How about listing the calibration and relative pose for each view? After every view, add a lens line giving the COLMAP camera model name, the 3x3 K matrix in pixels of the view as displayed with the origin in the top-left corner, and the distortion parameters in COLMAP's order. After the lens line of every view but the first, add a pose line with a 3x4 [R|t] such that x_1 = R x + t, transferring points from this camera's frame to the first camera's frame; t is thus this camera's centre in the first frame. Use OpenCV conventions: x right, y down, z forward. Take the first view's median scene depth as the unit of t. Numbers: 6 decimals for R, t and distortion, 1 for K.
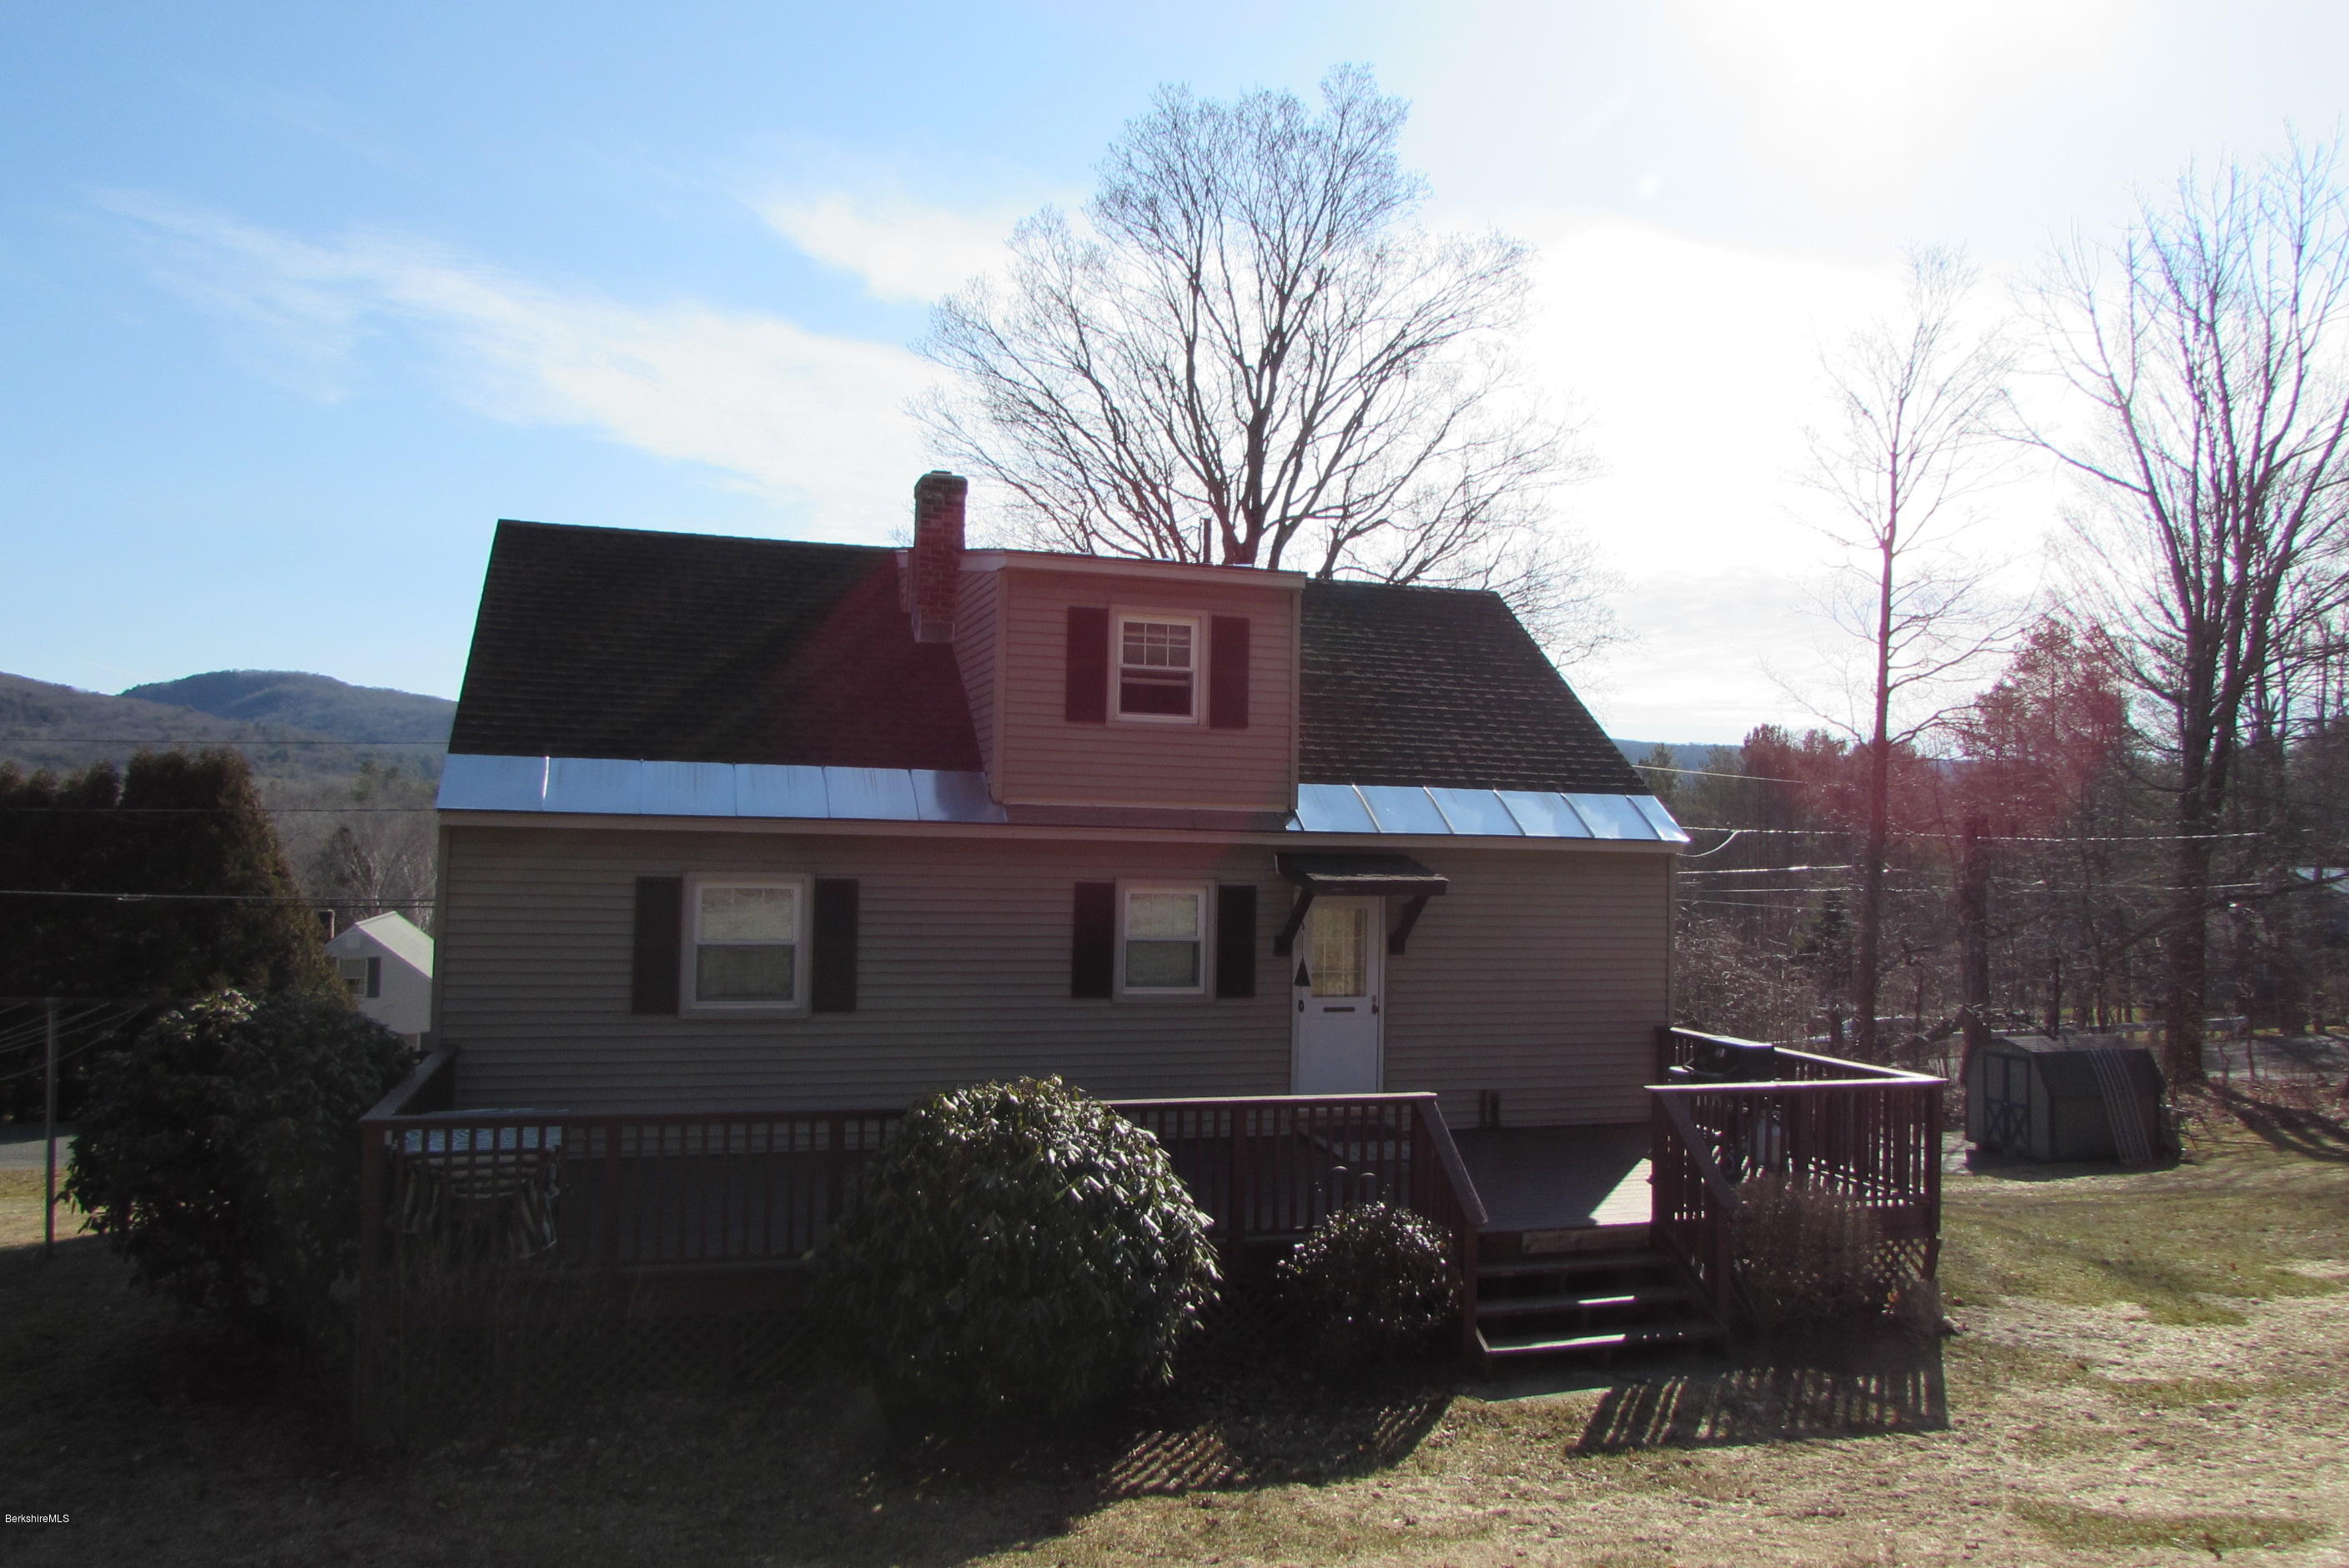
lens RADIAL K [[1666.5, 0, 1175.0], [0, 1666.5, 781.0], [0, 0, 1]] dist [-0.040072, 0.012044]
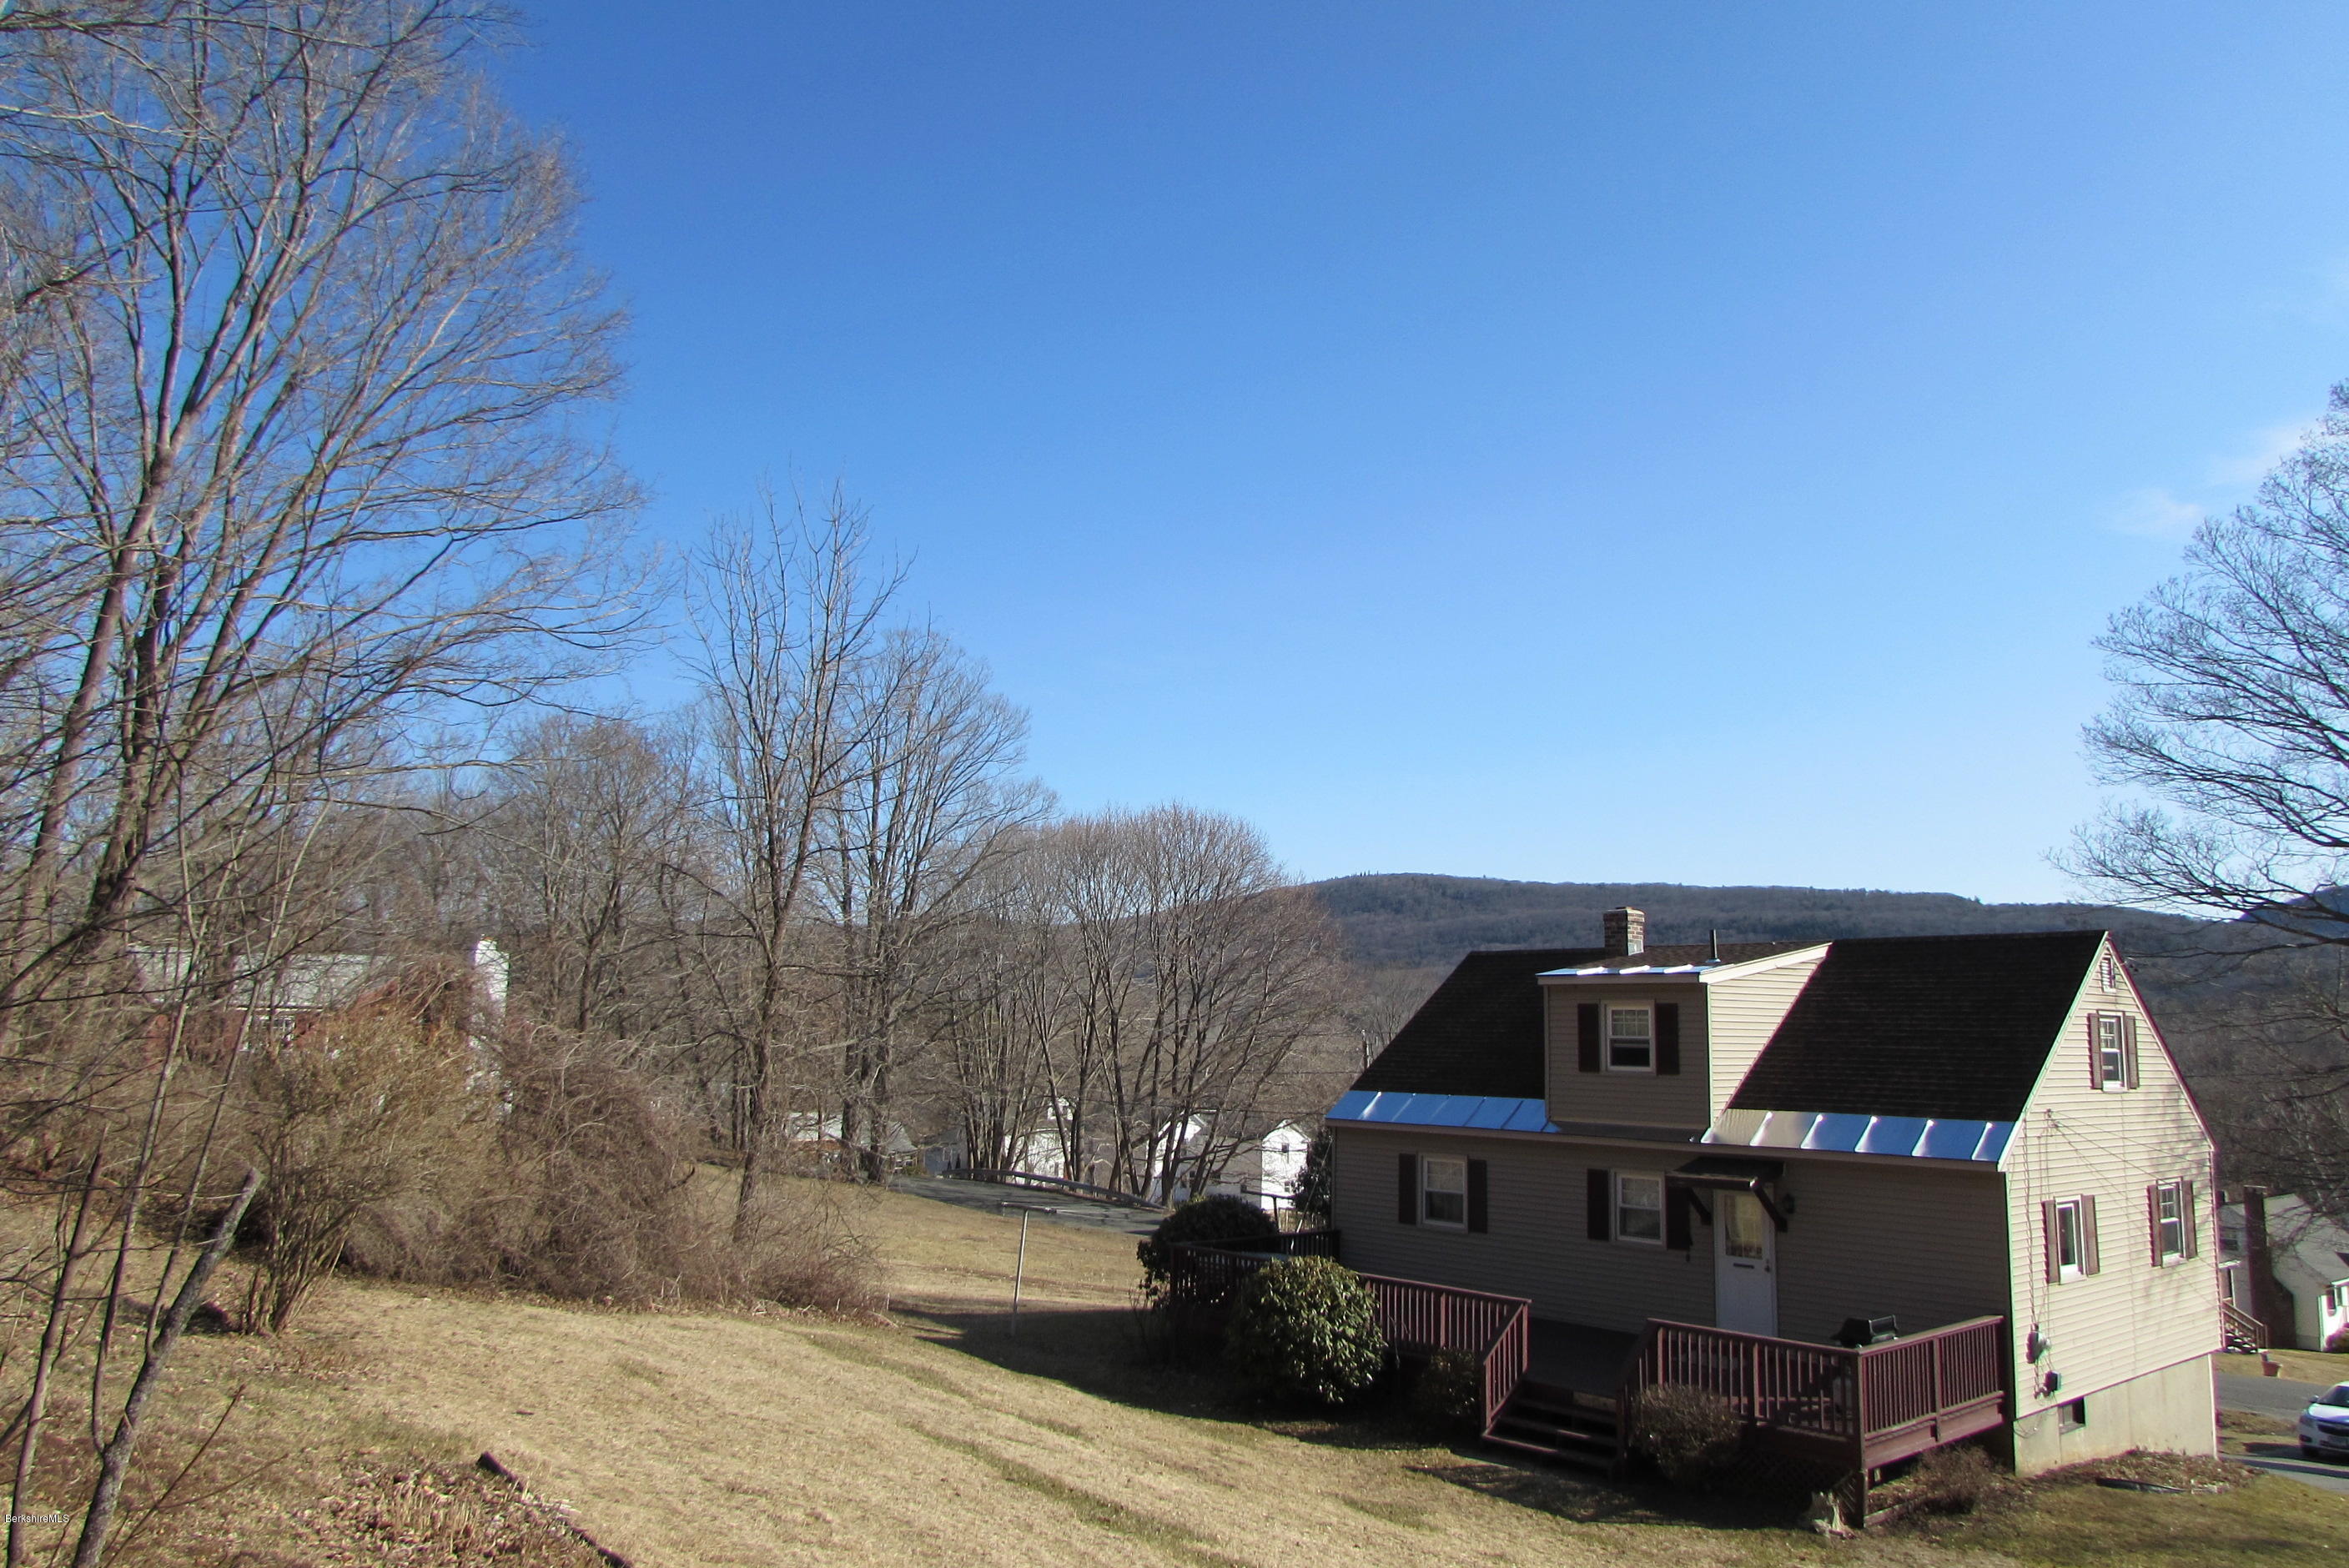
lens RADIAL K [[1666.5, 0, 1170.5], [0, 1666.5, 780.7], [0, 0, 1]] dist [-0.040072, 0.012044]
pose [[0.439817, -0.152168, -0.885102, 1.275903], [0.015506, 0.986681, -0.161927, -0.059755], [0.897953, 0.057494, 0.436319, -0.131839]]
